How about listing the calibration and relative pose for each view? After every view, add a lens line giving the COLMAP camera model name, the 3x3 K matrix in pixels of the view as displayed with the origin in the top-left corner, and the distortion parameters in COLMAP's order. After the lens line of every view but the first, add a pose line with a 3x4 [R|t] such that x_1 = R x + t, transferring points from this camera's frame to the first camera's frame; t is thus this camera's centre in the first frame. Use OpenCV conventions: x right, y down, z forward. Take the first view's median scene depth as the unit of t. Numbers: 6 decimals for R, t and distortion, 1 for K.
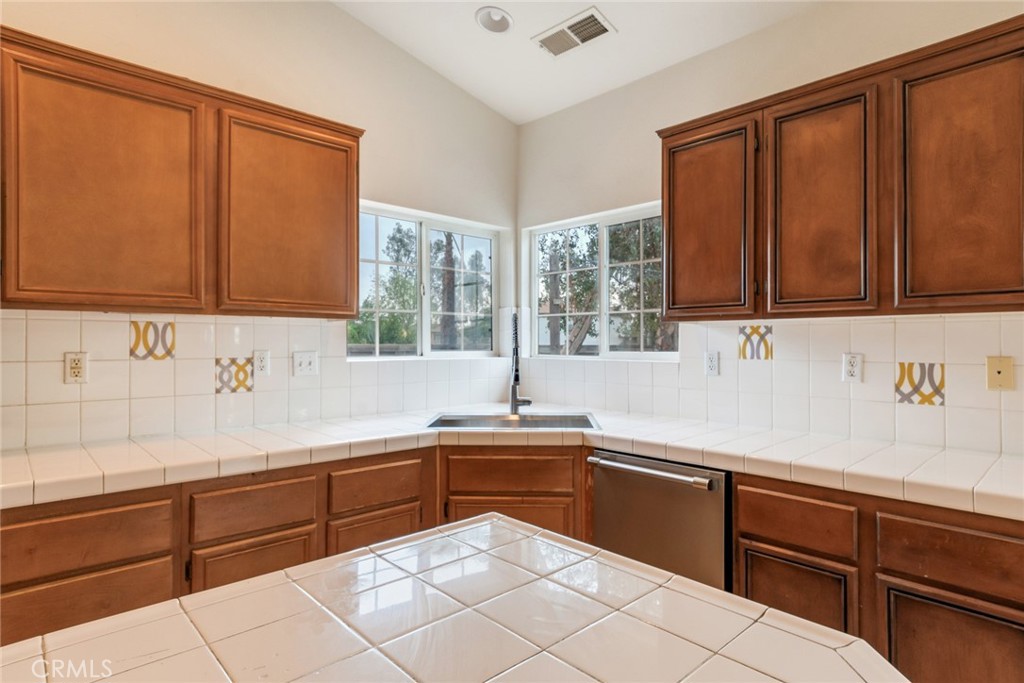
lens RADIAL K [[547.1, 0, 514.8], [0, 547.1, 339.2], [0, 0, 1]] dist [0.002841, -0.003074]
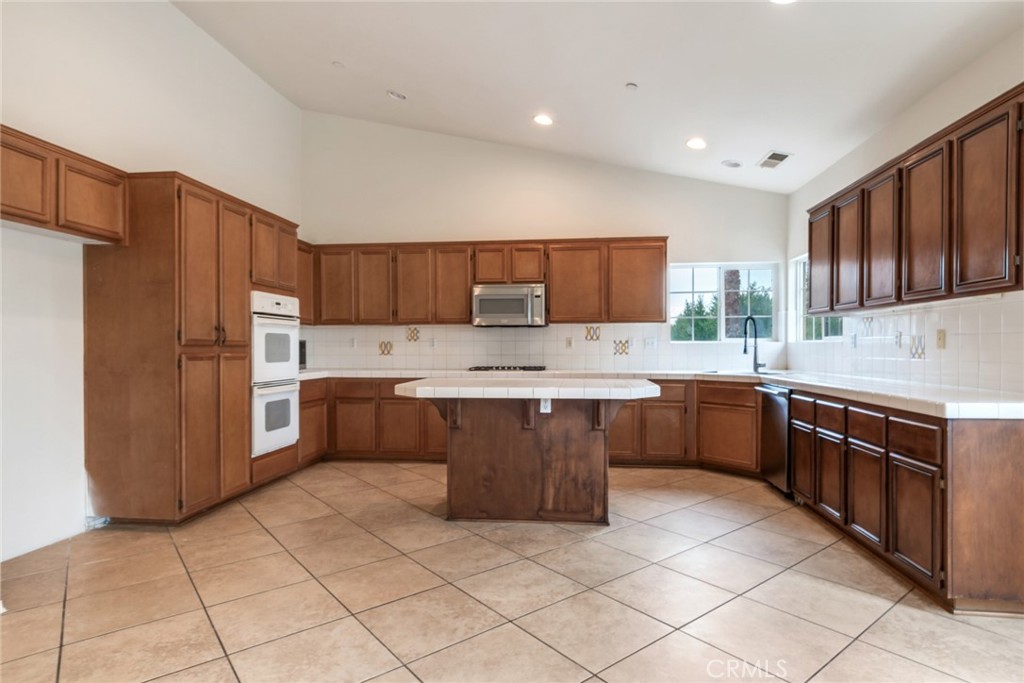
lens RADIAL K [[547.1, 0, 514.7], [0, 547.1, 351.7], [0, 0, 1]] dist [0.002841, -0.003074]
pose [[0.629936, 0.001890, -0.776645, 1.132169], [0.009129, 0.999910, 0.009838, 0.058932], [0.776594, -0.013287, 0.629862, -0.942759]]
